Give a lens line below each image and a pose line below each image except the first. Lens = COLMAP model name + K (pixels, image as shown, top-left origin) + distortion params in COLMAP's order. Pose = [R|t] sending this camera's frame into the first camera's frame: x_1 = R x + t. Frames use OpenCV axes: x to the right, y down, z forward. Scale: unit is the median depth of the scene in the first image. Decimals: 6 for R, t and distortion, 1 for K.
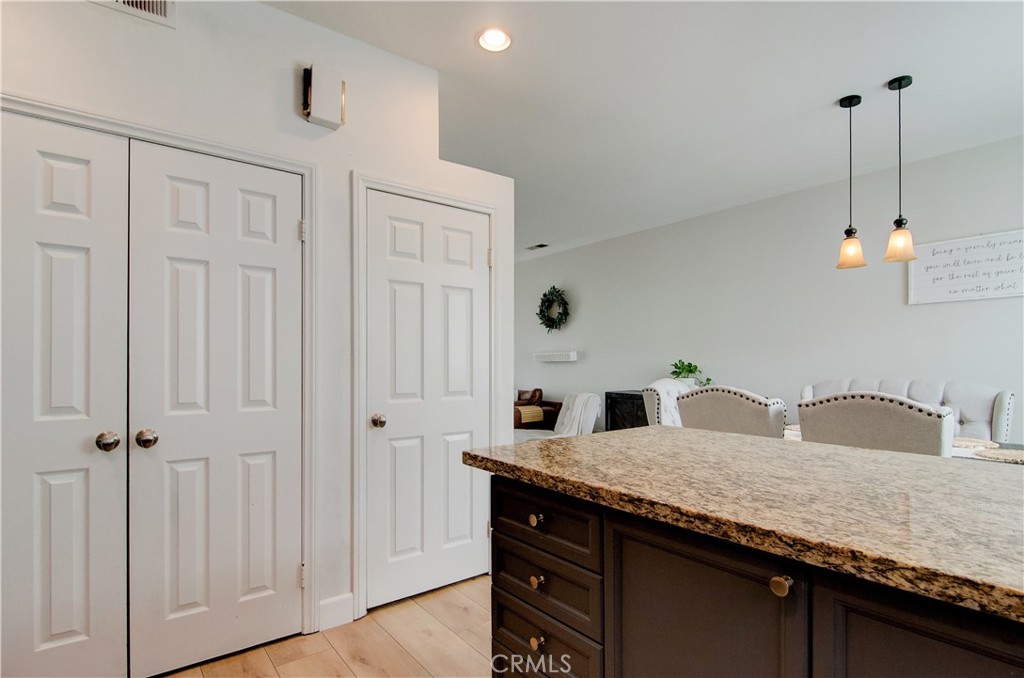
lens RADIAL K [[494.4, 0, 509.0], [0, 494.4, 365.0], [0, 0, 1]] dist [-0.001397, -0.000691]
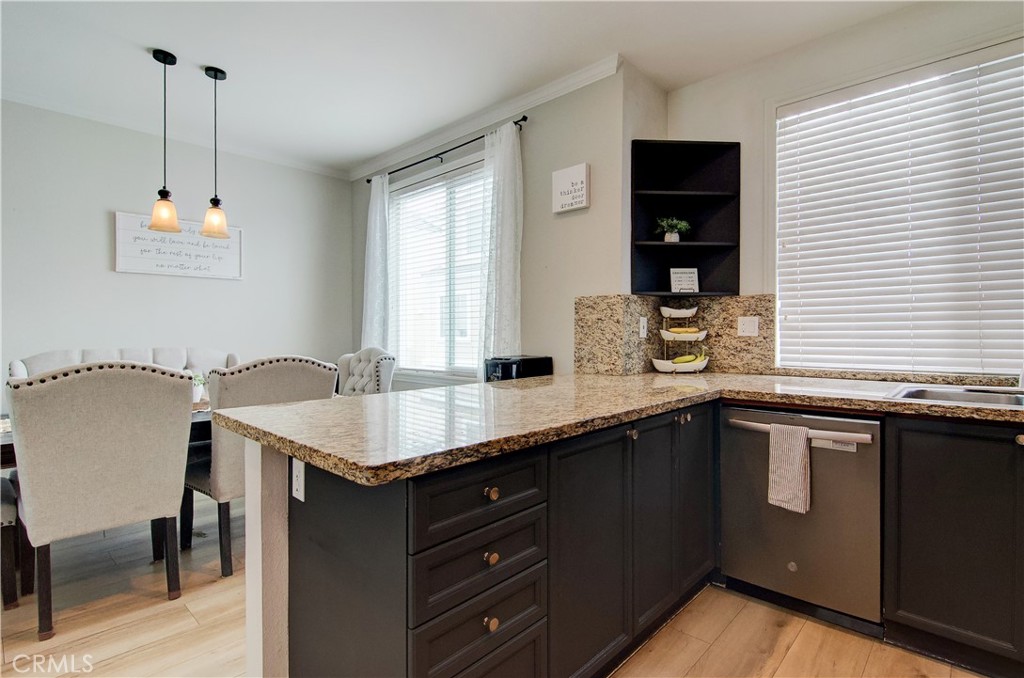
lens RADIAL K [[489.3, 0, 535.4], [0, 489.3, 343.0], [0, 0, 1]] dist [-0.001470, -0.000260]
pose [[-0.162163, -0.020386, 0.986553, -0.513399], [0.003273, 0.999770, 0.021197, 0.002944], [-0.986759, 0.006666, -0.162059, 0.619693]]
